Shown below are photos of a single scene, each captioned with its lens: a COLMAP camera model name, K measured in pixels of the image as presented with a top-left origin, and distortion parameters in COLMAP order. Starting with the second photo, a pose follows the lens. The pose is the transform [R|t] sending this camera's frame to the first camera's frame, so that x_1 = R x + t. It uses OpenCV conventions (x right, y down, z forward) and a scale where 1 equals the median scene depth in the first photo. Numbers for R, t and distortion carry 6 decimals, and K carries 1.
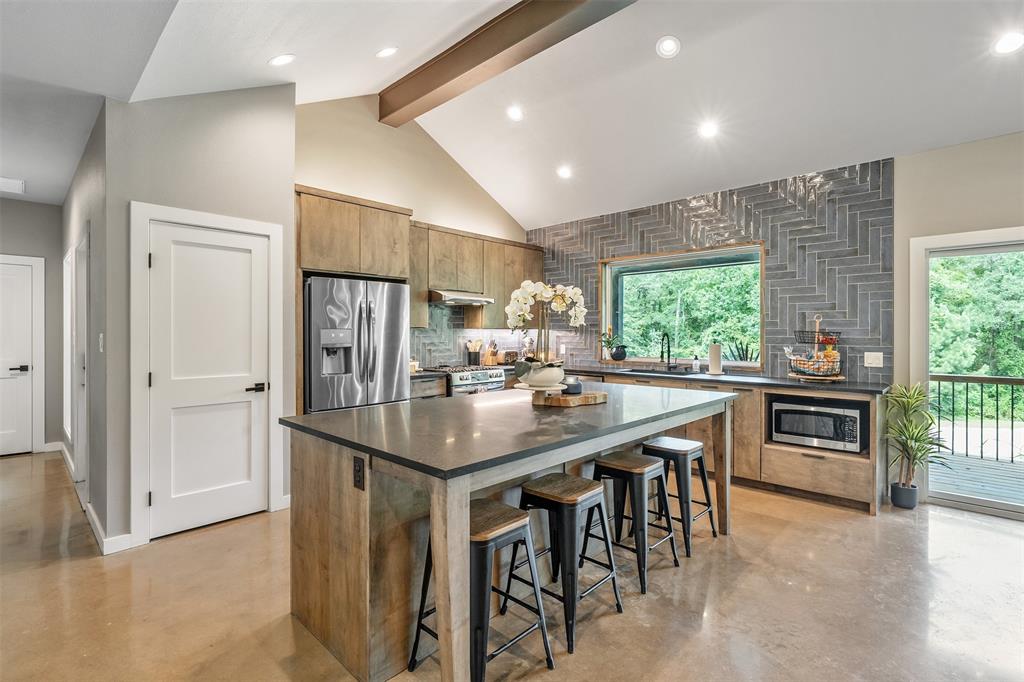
lens RADIAL K [[475.7, 0, 513.0], [0, 475.7, 335.4], [0, 0, 1]] dist [0.002981, 0.000875]
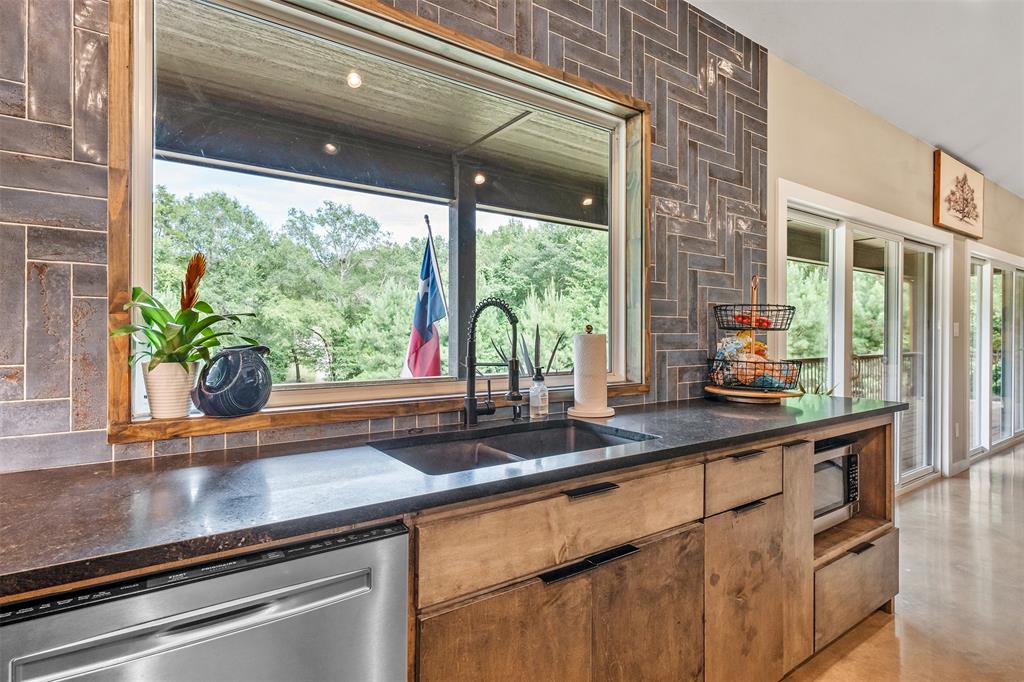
lens RADIAL K [[521.7, 0, 510.8], [0, 521.7, 333.8], [0, 0, 1]] dist [0.008324, -0.001963]
pose [[0.194947, -0.000287, 0.980814, 0.008168], [0.003229, 0.999995, -0.000349, 0.015829], [-0.980808, 0.003236, 0.194947, 0.864011]]
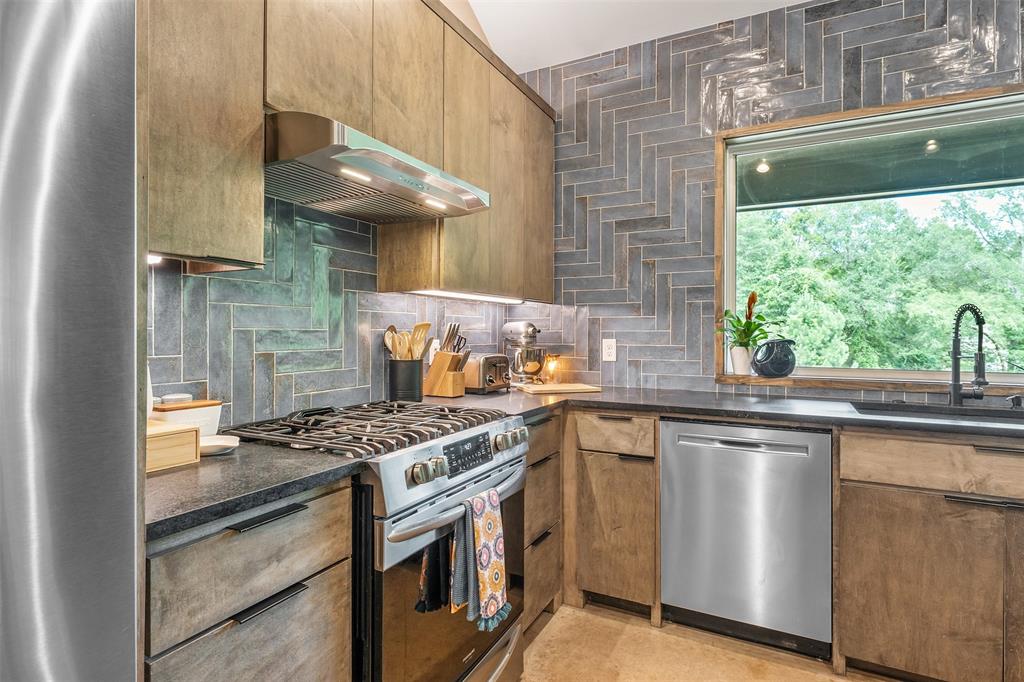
lens RADIAL K [[529.9, 0, 513.2], [0, 529.9, 330.2], [0, 0, 1]] dist [0.004012, -0.002103]
pose [[0.960251, 0.002509, 0.279126, -0.122518], [-0.000241, 0.999967, -0.008160, 0.017157], [-0.279137, 0.007768, 0.960220, 0.656773]]
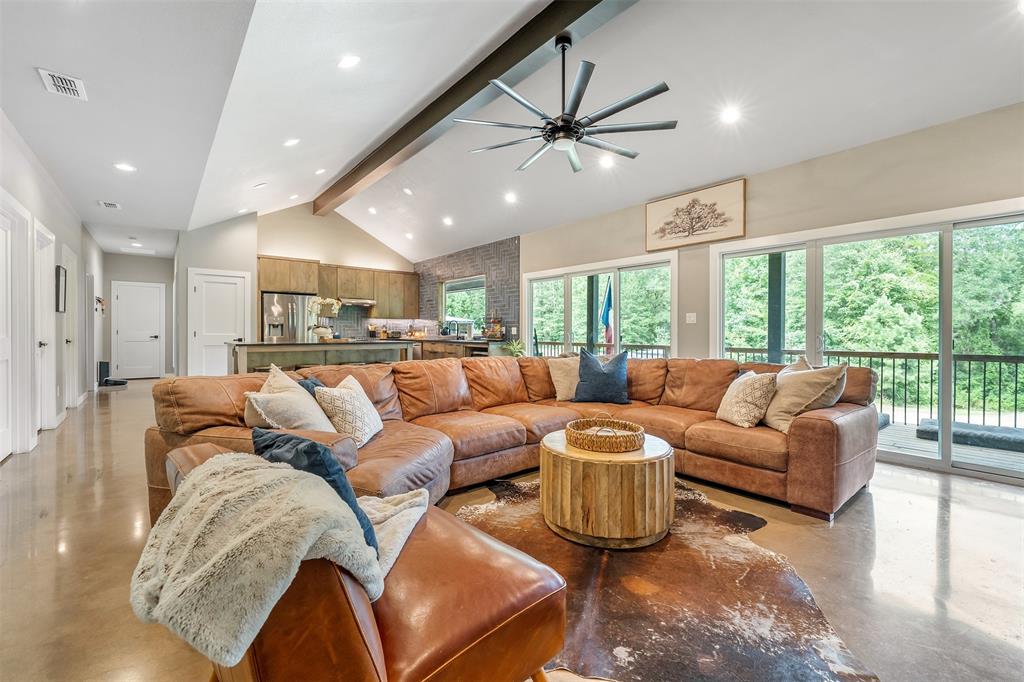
lens RADIAL K [[428.7, 0, 513.0], [0, 428.7, 332.3], [0, 0, 1]] dist [0.008004, -0.000148]
pose [[0.992246, 0.004573, -0.124206, 0.721270], [-0.004815, 0.999987, -0.001651, 0.044051], [0.124197, 0.002236, 0.992255, -0.643952]]
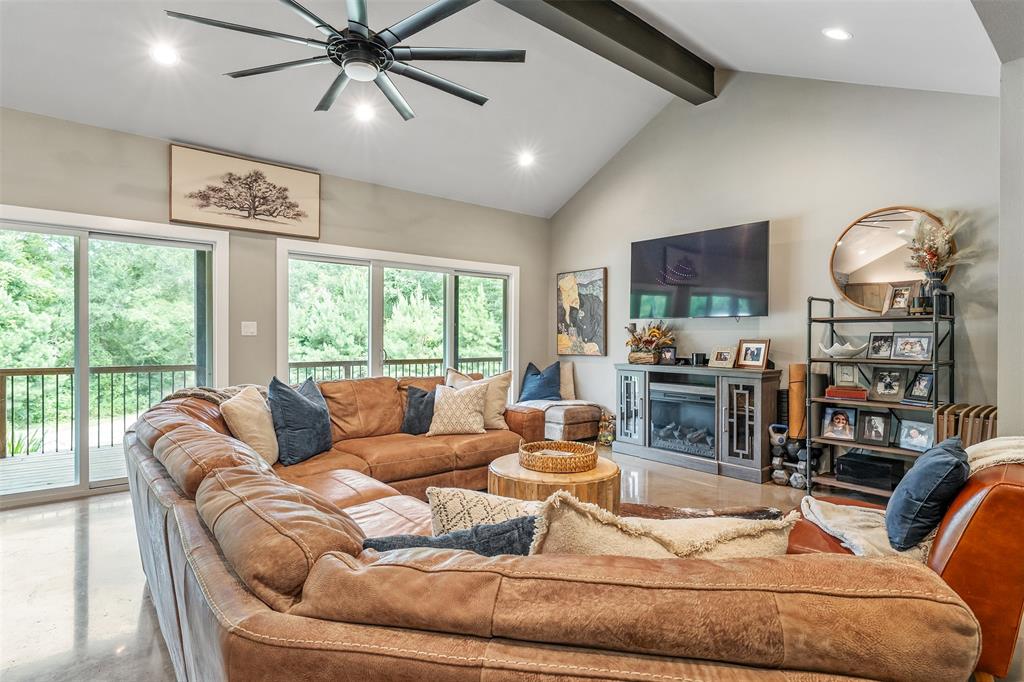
lens RADIAL K [[521.7, 0, 509.6], [0, 521.7, 340.4], [0, 0, 1]] dist [0.008324, -0.001963]
pose [[0.128465, -0.002463, 0.991711, 0.207897], [-0.000763, 0.999996, 0.002583, 0.027032], [-0.991714, -0.001089, 0.128462, -0.203713]]
